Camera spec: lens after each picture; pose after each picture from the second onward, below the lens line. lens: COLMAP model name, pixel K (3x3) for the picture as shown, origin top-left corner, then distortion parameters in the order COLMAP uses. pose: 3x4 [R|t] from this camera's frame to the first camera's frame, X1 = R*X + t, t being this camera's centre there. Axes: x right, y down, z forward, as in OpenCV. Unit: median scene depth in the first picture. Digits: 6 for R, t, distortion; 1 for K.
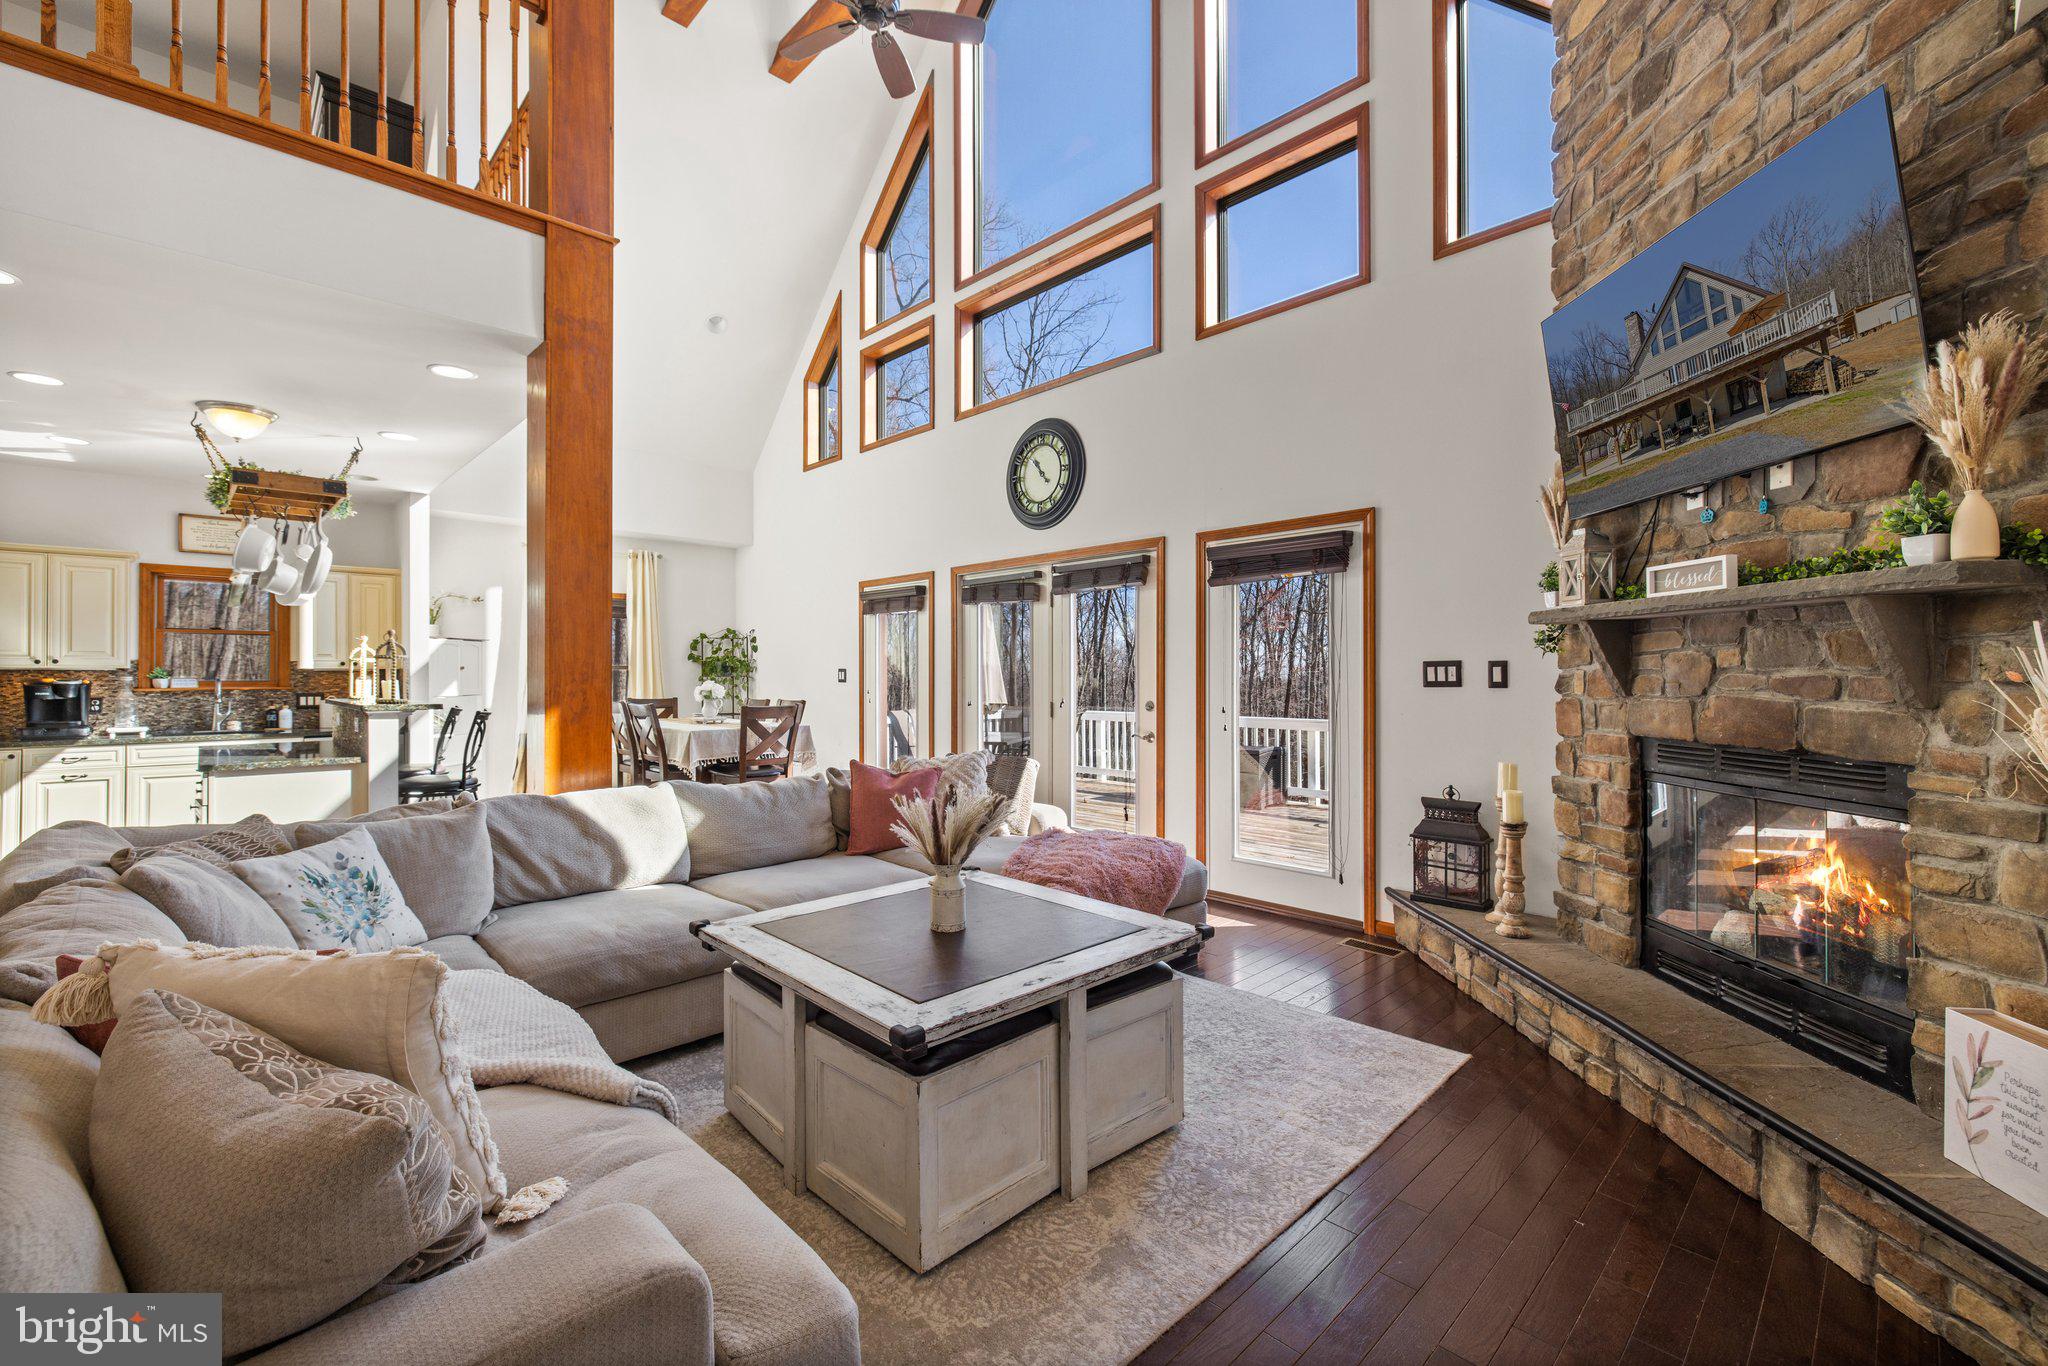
lens RADIAL K [[857.7, 0, 992.3], [0, 857.7, 672.9], [0, 0, 1]] dist [-0.001706, 0.002358]
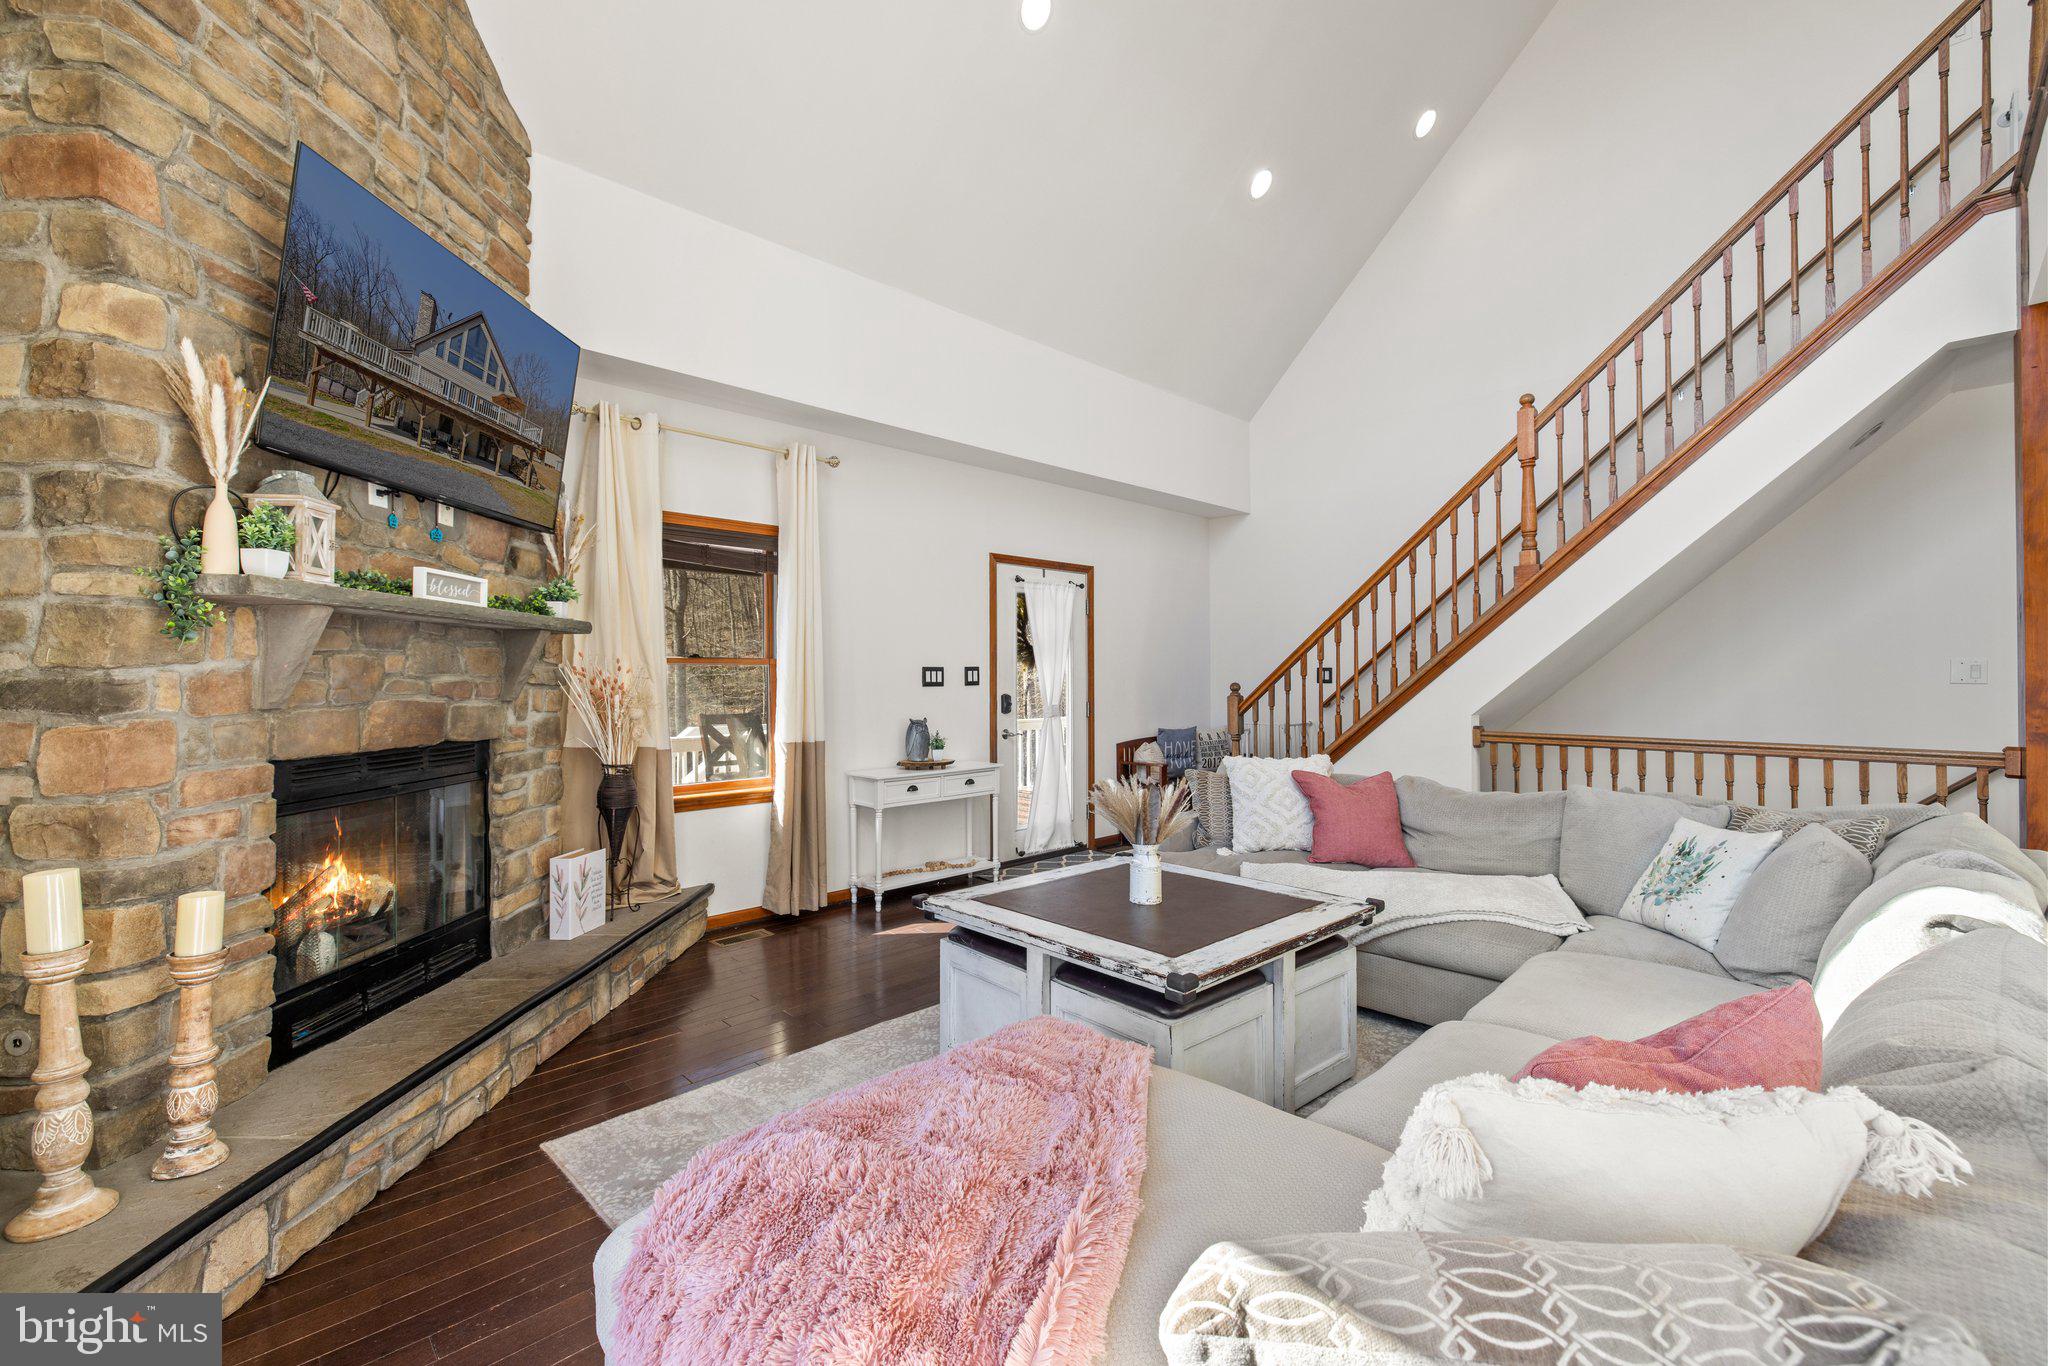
lens RADIAL K [[857.7, 0, 998.5], [0, 857.7, 683.3], [0, 0, 1]] dist [-0.001706, 0.002358]
pose [[-0.999931, 0.005745, -0.010293, 0.091175], [0.005748, 0.999983, -0.000254, 0.006760], [0.010291, -0.000313, -0.999947, 1.283163]]
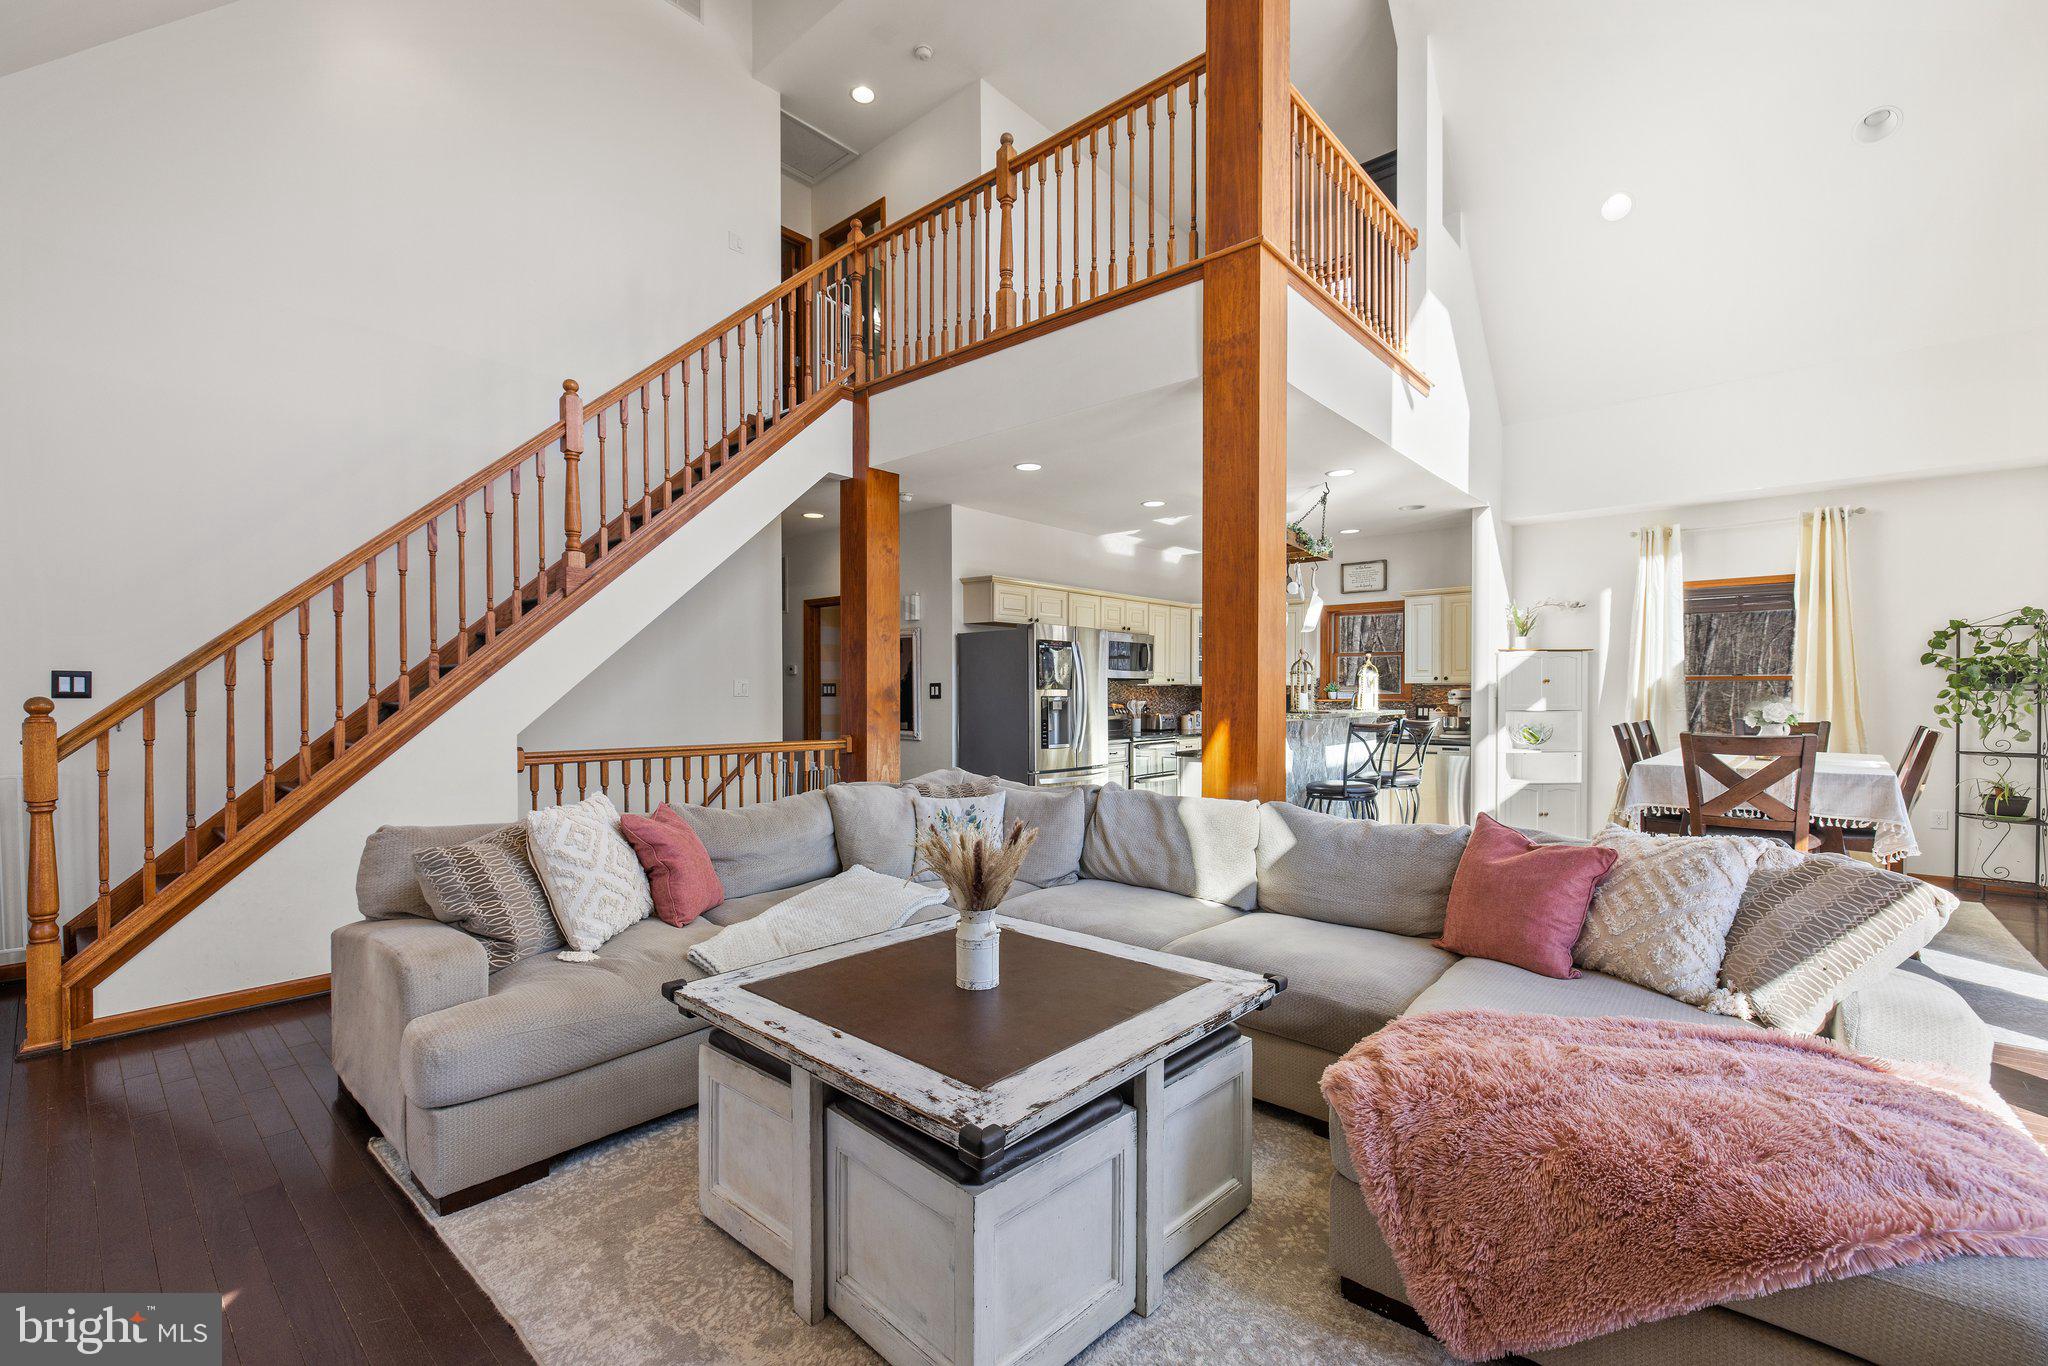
lens RADIAL K [[880.3, 0, 1011.5], [0, 880.3, 702.7], [0, 0, 1]] dist [0.002989, 0.000062]
pose [[0.096285, 0.013859, -0.995257, 0.490624], [0.003024, 0.999894, 0.014217, 0.004488], [0.995349, -0.004379, 0.096233, 0.575838]]
